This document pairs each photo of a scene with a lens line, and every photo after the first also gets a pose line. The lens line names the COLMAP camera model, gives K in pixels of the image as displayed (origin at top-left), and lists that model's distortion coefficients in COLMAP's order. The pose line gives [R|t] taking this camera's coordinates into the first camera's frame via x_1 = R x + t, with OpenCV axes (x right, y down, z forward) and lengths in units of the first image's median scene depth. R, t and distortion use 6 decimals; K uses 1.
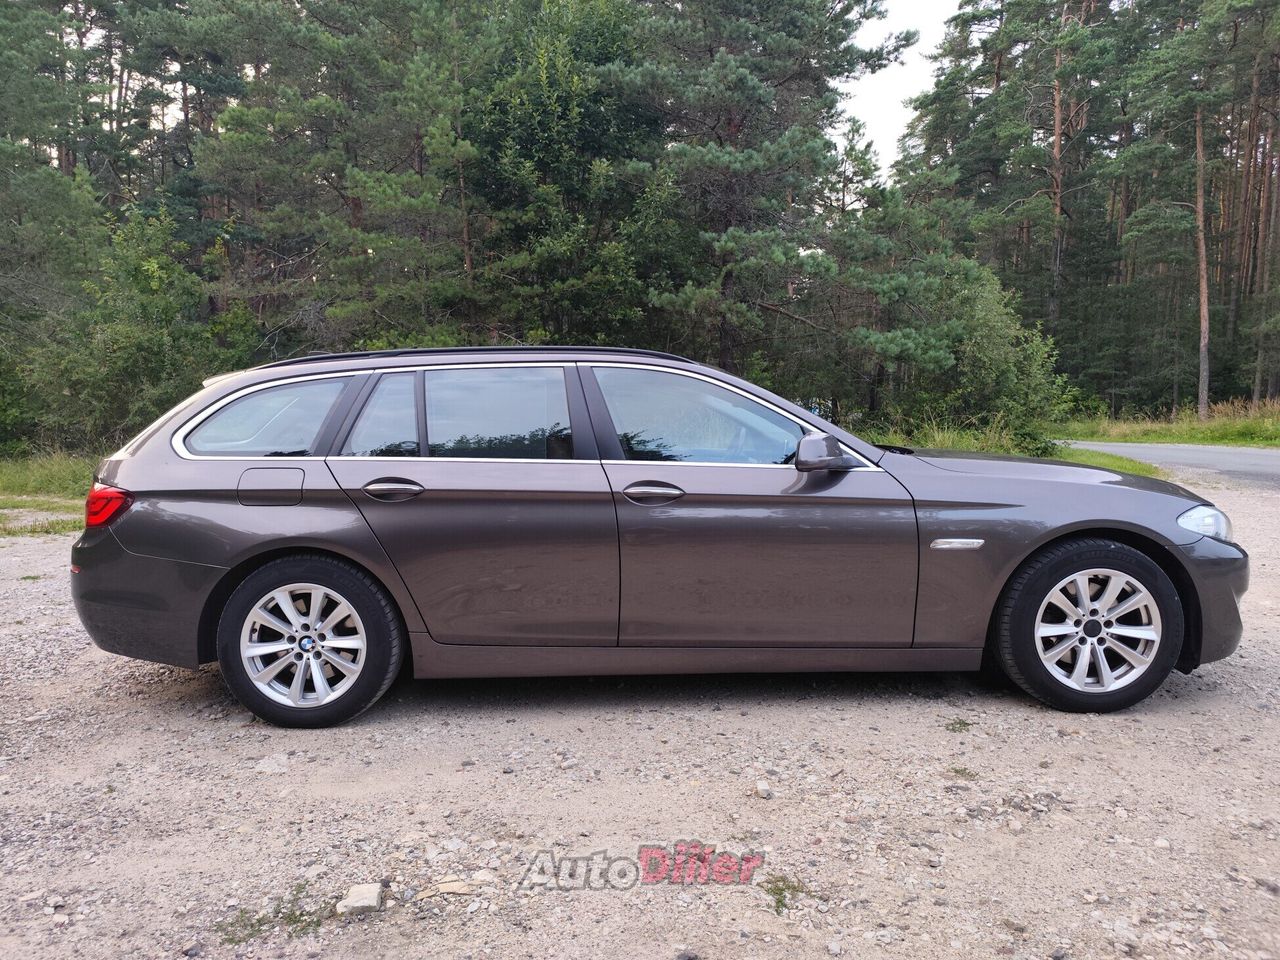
lens RADIAL K [[894.5, 0, 629.5], [0, 894.5, 487.5], [0, 0, 1]] dist [0.038423, -0.037252]
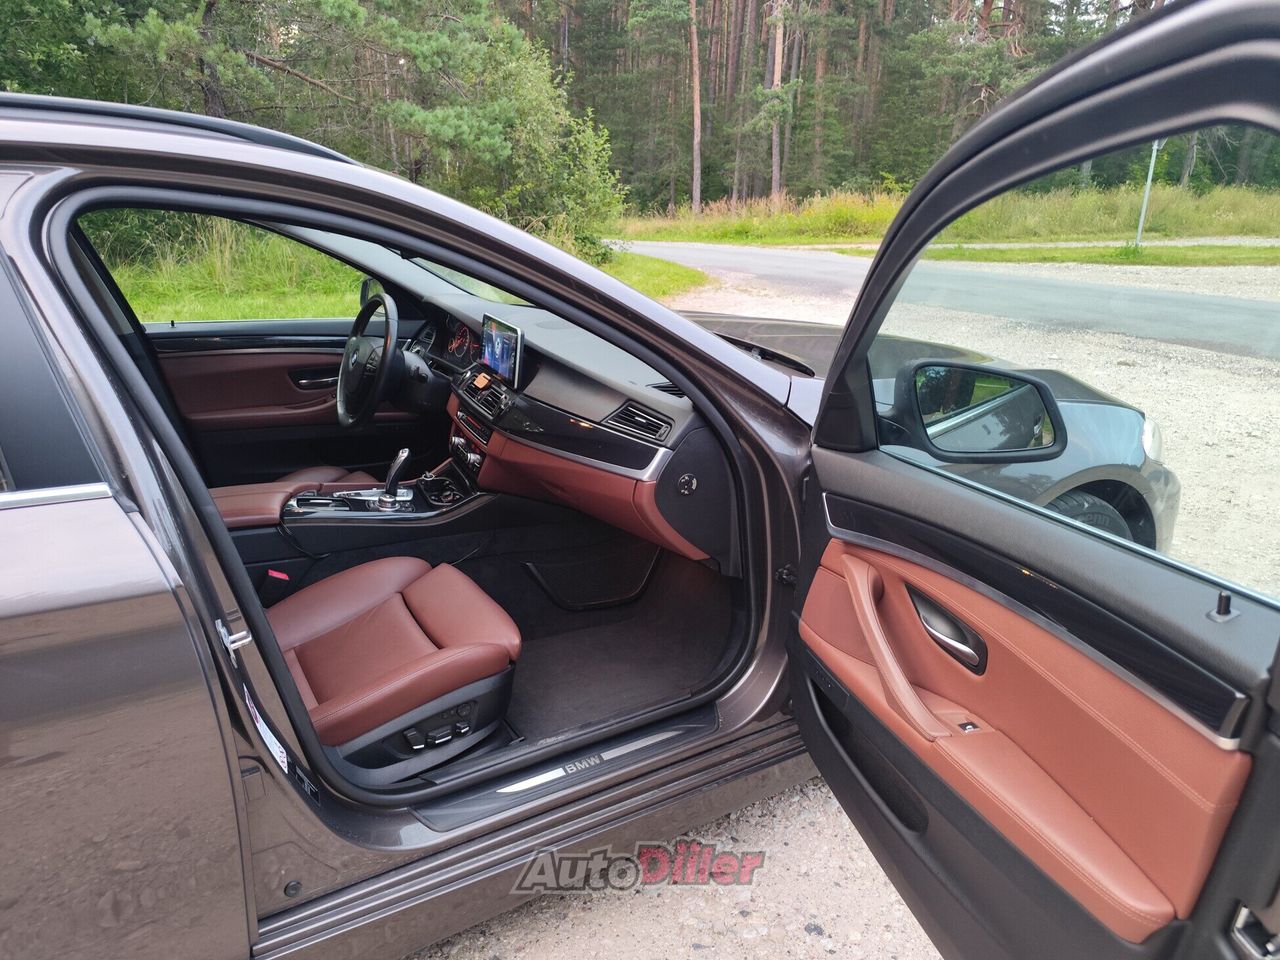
lens RADIAL K [[894.5, 0, 640.0], [0, 894.5, 488.2], [0, 0, 1]] dist [0.038423, -0.037252]
pose [[0.855297, -0.145022, 0.497430, -0.009259], [0.029328, 0.972043, 0.232965, -0.022575], [-0.517308, -0.184666, 0.835638, 0.149956]]
